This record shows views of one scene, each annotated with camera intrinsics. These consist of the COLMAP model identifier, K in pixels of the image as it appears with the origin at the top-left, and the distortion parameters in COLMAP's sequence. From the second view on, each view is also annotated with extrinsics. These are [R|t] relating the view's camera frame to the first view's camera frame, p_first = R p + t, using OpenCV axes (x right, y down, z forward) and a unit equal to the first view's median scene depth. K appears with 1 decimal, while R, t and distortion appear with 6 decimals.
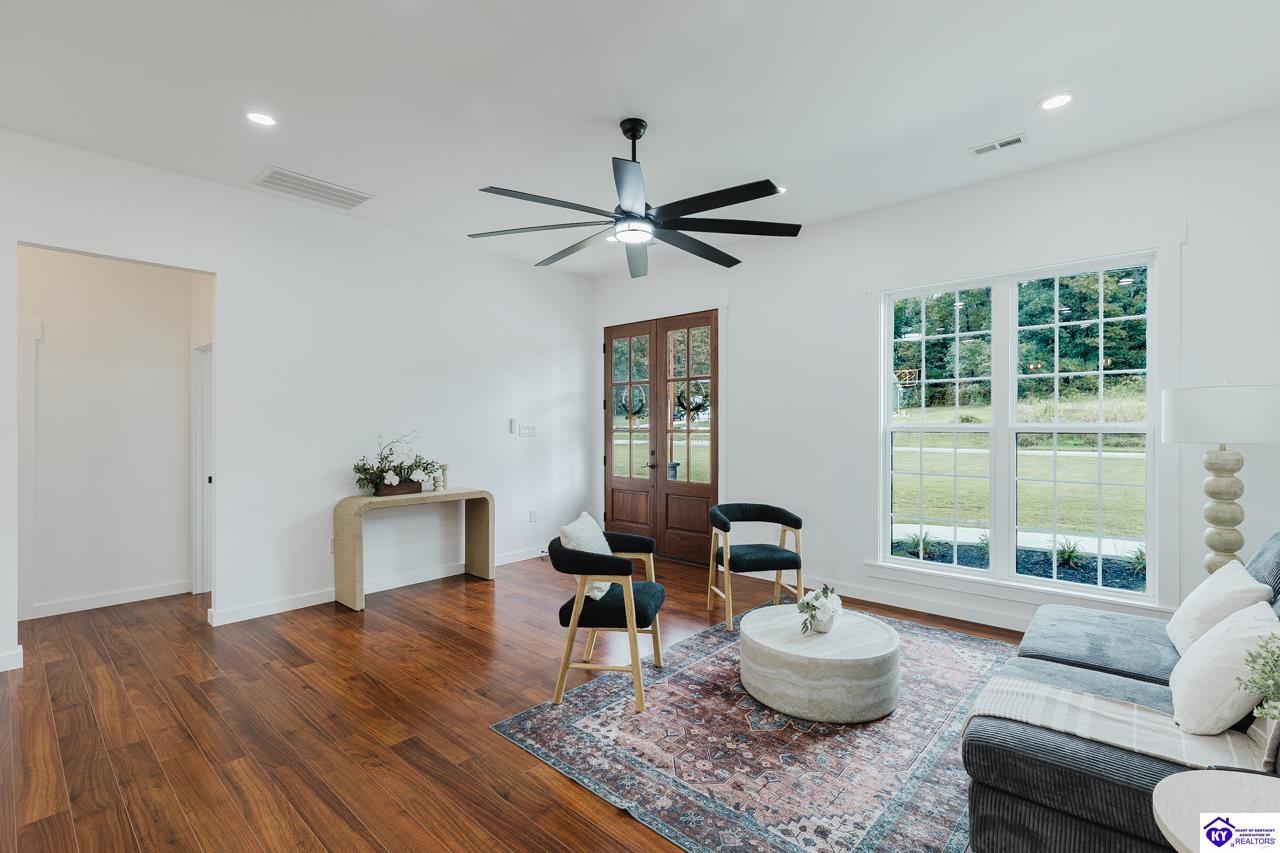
lens RADIAL K [[581.5, 0, 647.0], [0, 581.5, 424.1], [0, 0, 1]] dist [0.005493, -0.000105]
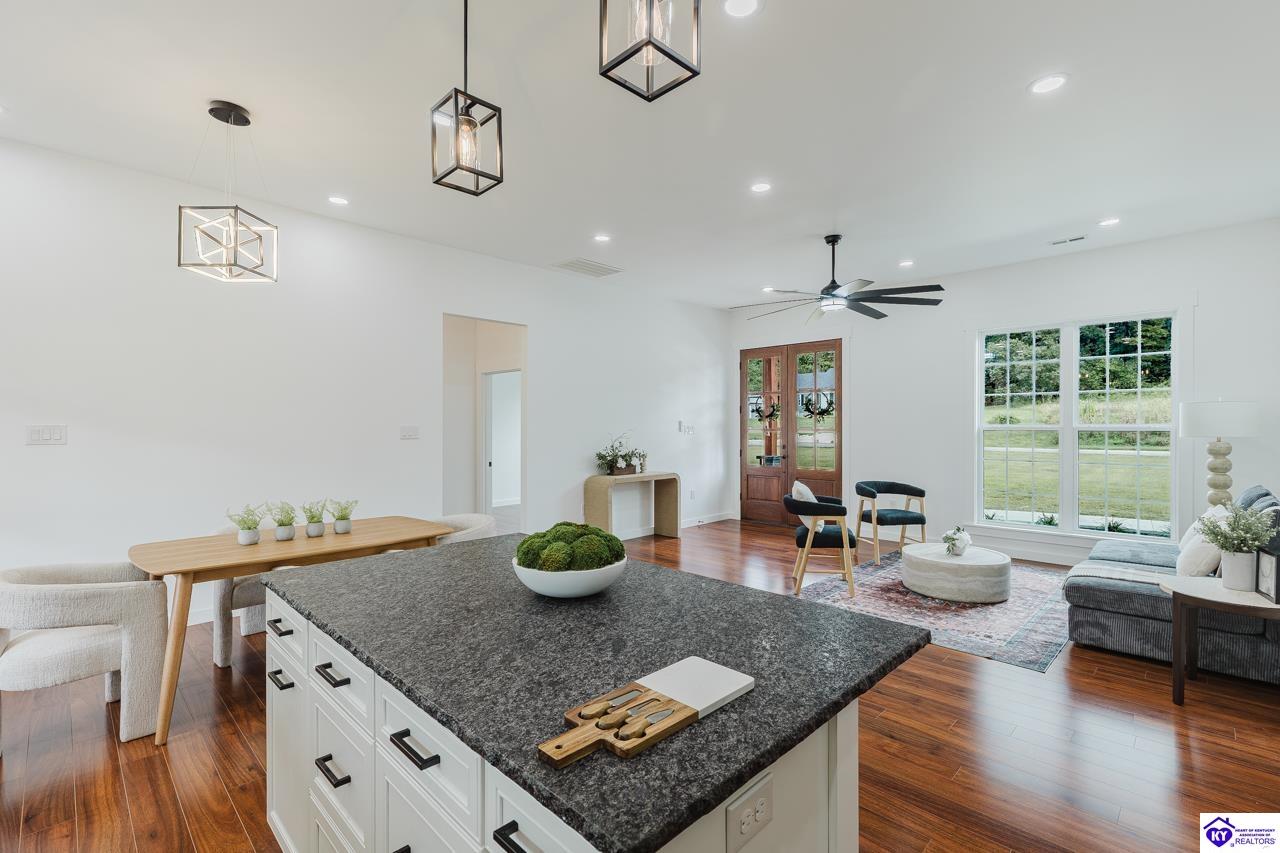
lens RADIAL K [[581.5, 0, 642.7], [0, 581.5, 424.0], [0, 0, 1]] dist [0.005493, -0.000105]
pose [[0.998966, -0.000556, -0.045450, -0.444007], [0.000552, 1.000000, -0.000088, -0.003125], [0.045450, 0.000063, 0.998967, -0.577534]]
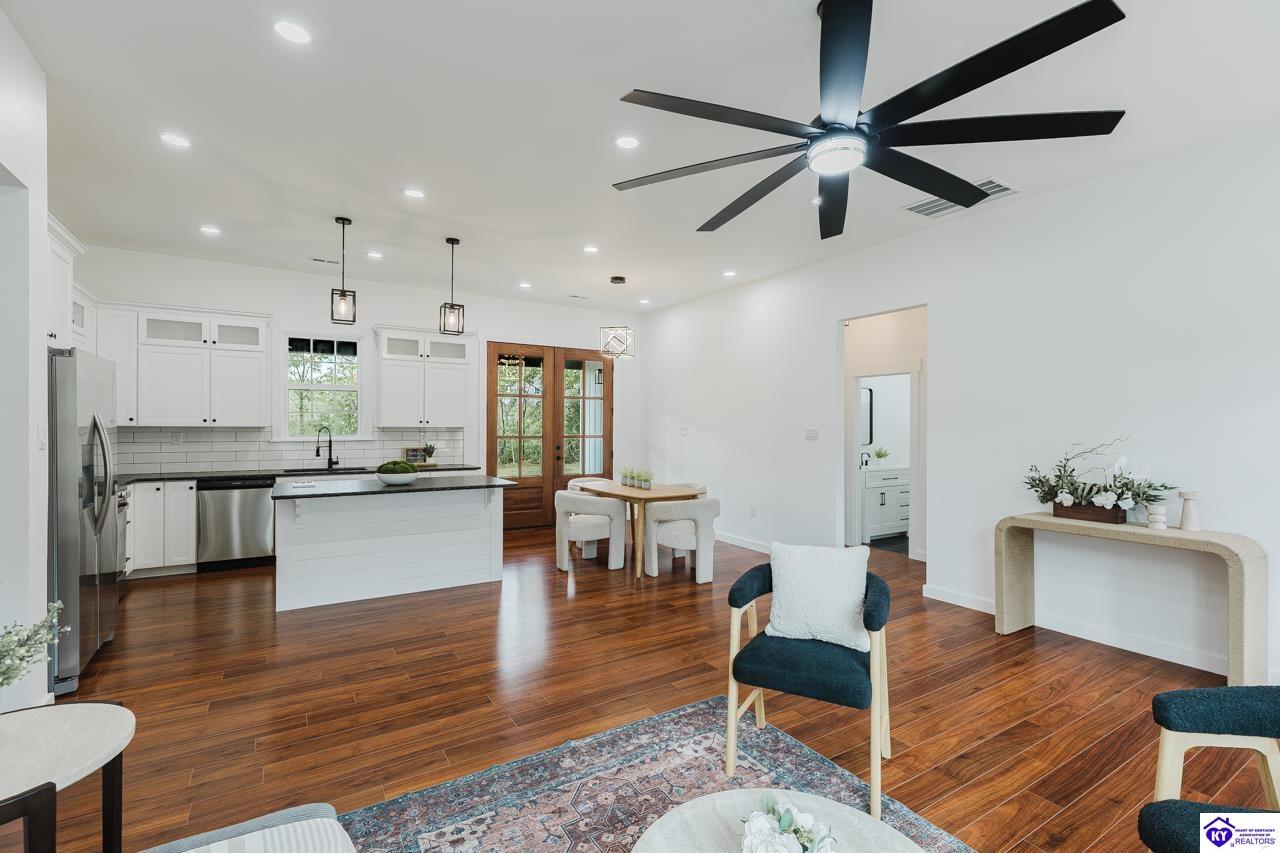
lens RADIAL K [[581.5, 0, 649.4], [0, 581.5, 425.9], [0, 0, 1]] dist [0.005493, -0.000105]
pose [[-0.278706, -0.002698, -0.960373, 0.679664], [-0.004430, 0.999989, -0.001524, -0.001706], [0.960366, 0.003830, -0.278715, 0.929175]]
